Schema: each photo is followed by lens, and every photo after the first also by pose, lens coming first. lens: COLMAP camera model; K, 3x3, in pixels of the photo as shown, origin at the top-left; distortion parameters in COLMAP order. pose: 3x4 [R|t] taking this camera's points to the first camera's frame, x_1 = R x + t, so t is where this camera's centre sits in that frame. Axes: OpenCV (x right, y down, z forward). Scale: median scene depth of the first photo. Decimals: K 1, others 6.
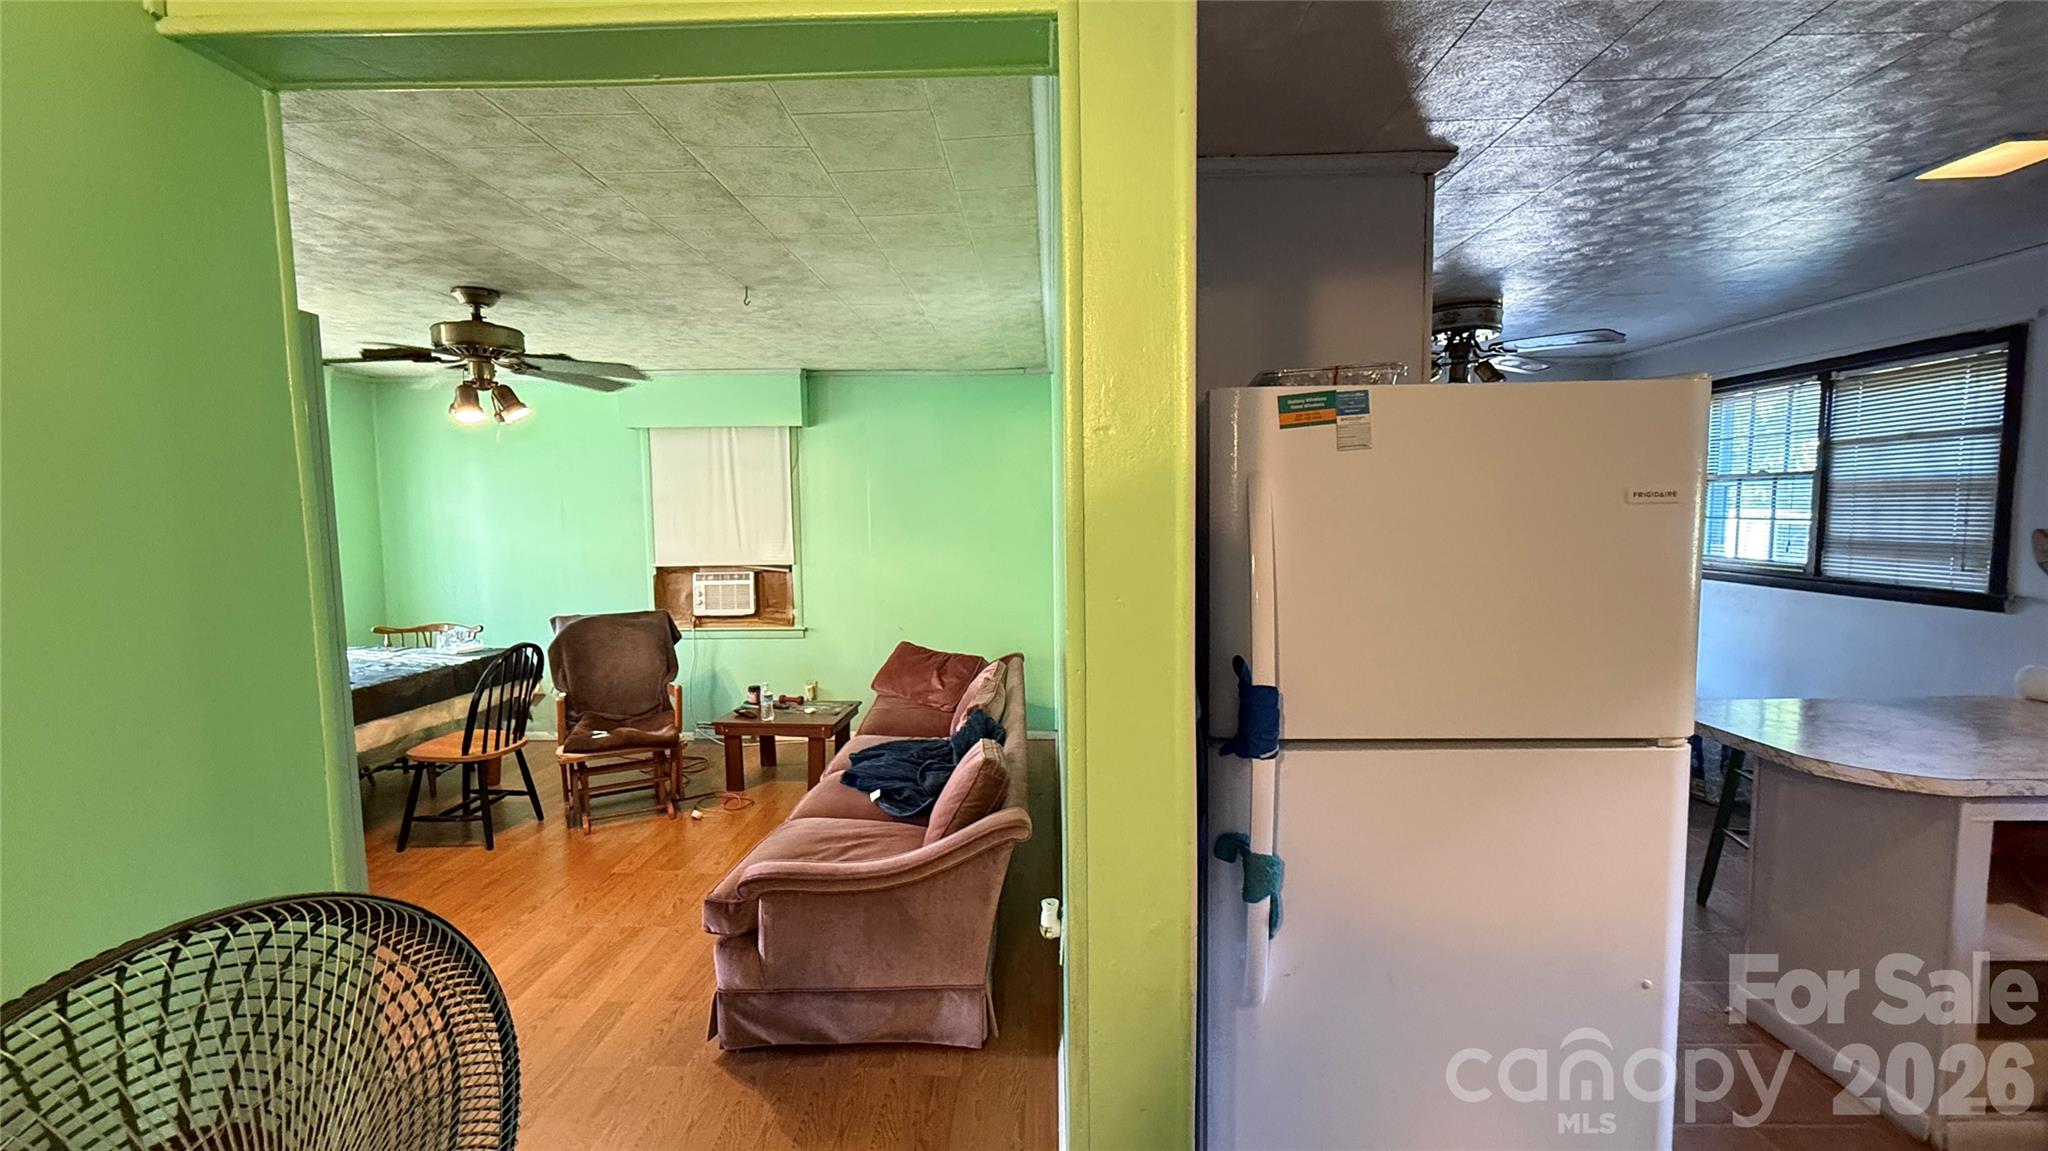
lens RADIAL K [[815.4, 0, 1029.5], [0, 815.4, 574.9], [0, 0, 1]] dist [-0.000219, -0.000192]
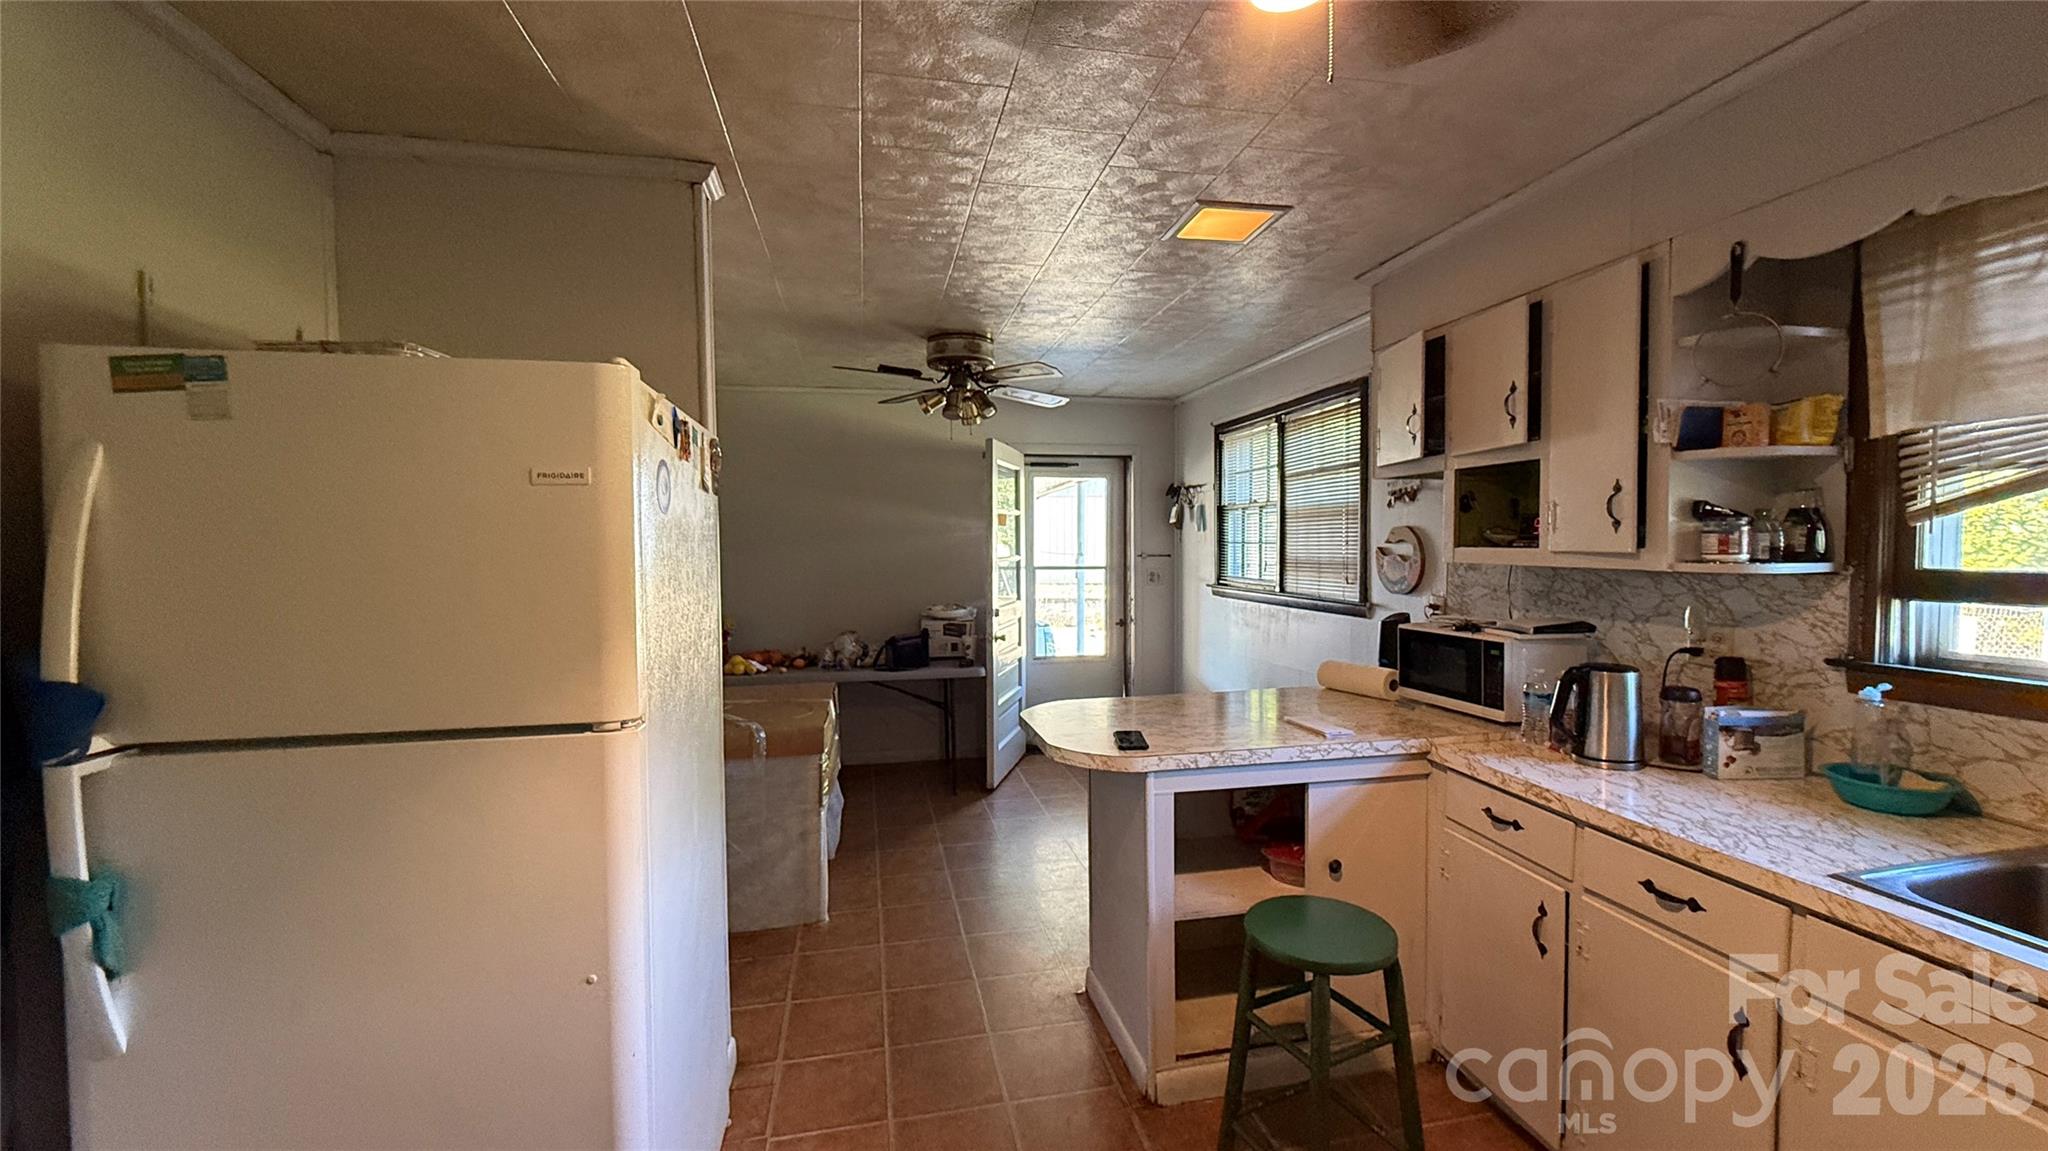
lens RADIAL K [[815.4, 0, 1029.5], [0, 815.4, 574.9], [0, 0, 1]] dist [-0.000219, -0.000192]
pose [[0.972863, -0.001693, 0.231376, 0.741340], [0.012411, 0.998915, -0.044877, 0.050075], [-0.231049, 0.046531, 0.971829, -0.063284]]
